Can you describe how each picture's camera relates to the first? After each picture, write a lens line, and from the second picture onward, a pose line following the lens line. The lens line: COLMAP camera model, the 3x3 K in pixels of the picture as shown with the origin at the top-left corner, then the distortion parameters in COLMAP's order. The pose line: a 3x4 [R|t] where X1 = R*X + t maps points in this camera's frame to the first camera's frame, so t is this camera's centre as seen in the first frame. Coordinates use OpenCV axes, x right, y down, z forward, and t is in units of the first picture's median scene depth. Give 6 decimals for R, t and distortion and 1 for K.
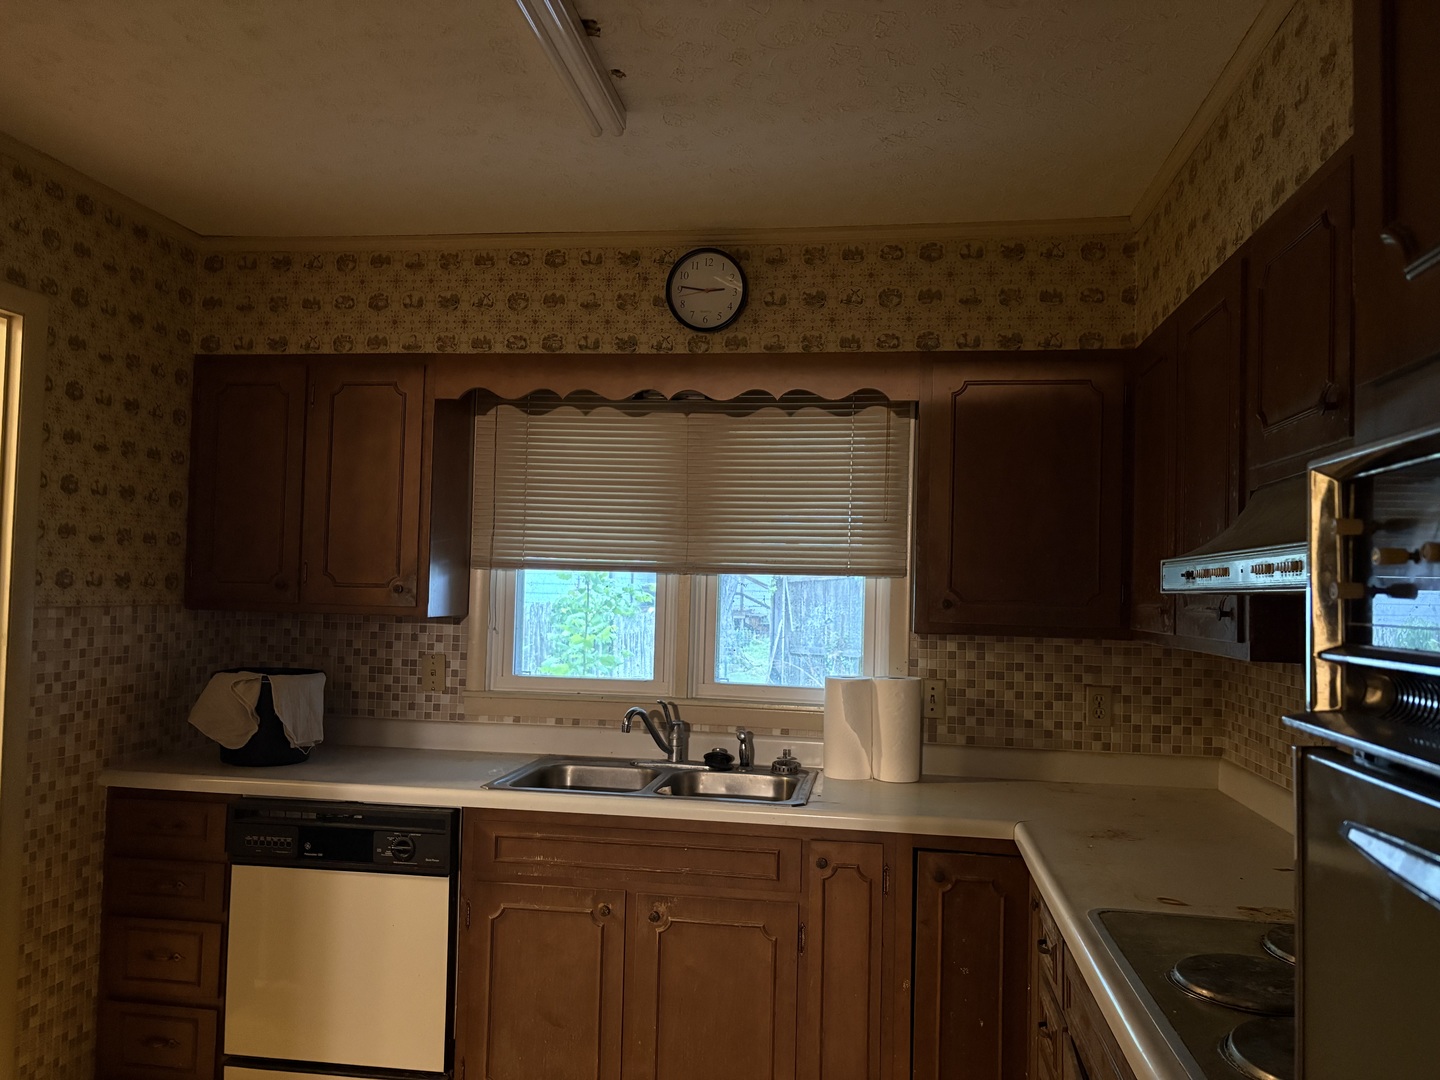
lens RADIAL K [[1092.4, 0, 721.0], [0, 1092.4, 546.1], [0, 0, 1]] dist [0.013672, -0.004047]
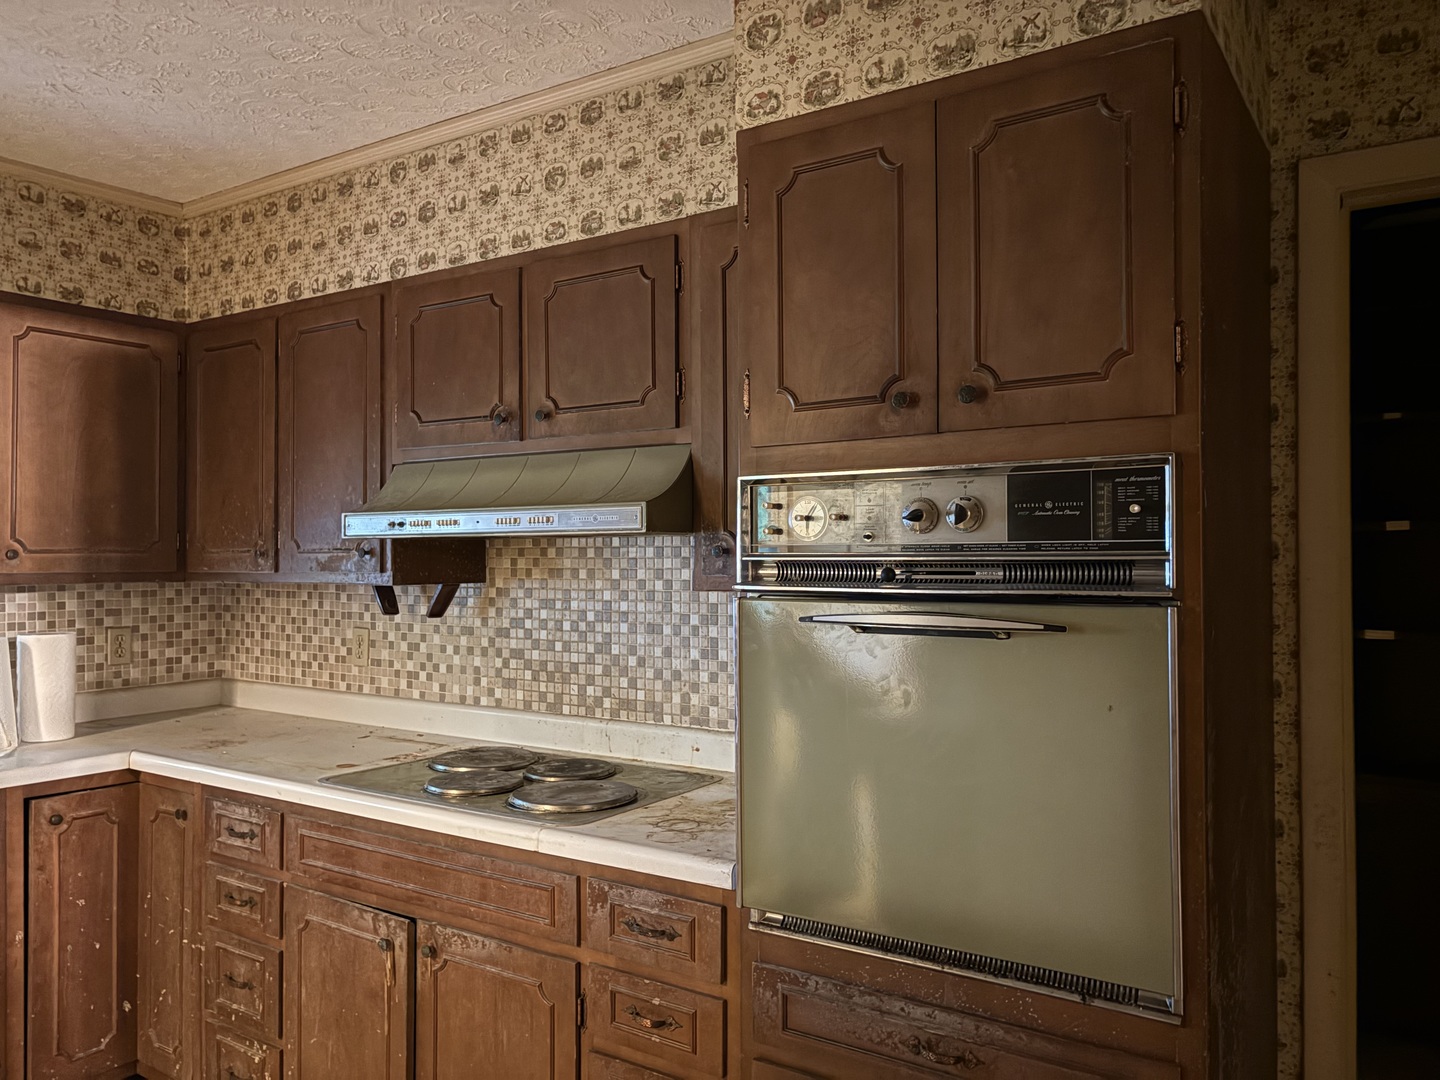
lens RADIAL K [[1092.4, 0, 716.4], [0, 1092.4, 541.3], [0, 0, 1]] dist [0.013672, -0.004047]
pose [[0.432192, -0.013536, 0.901680, -0.398478], [-0.024088, 0.999357, 0.026549, 0.000906], [-0.901460, -0.033194, 0.431588, 0.010863]]
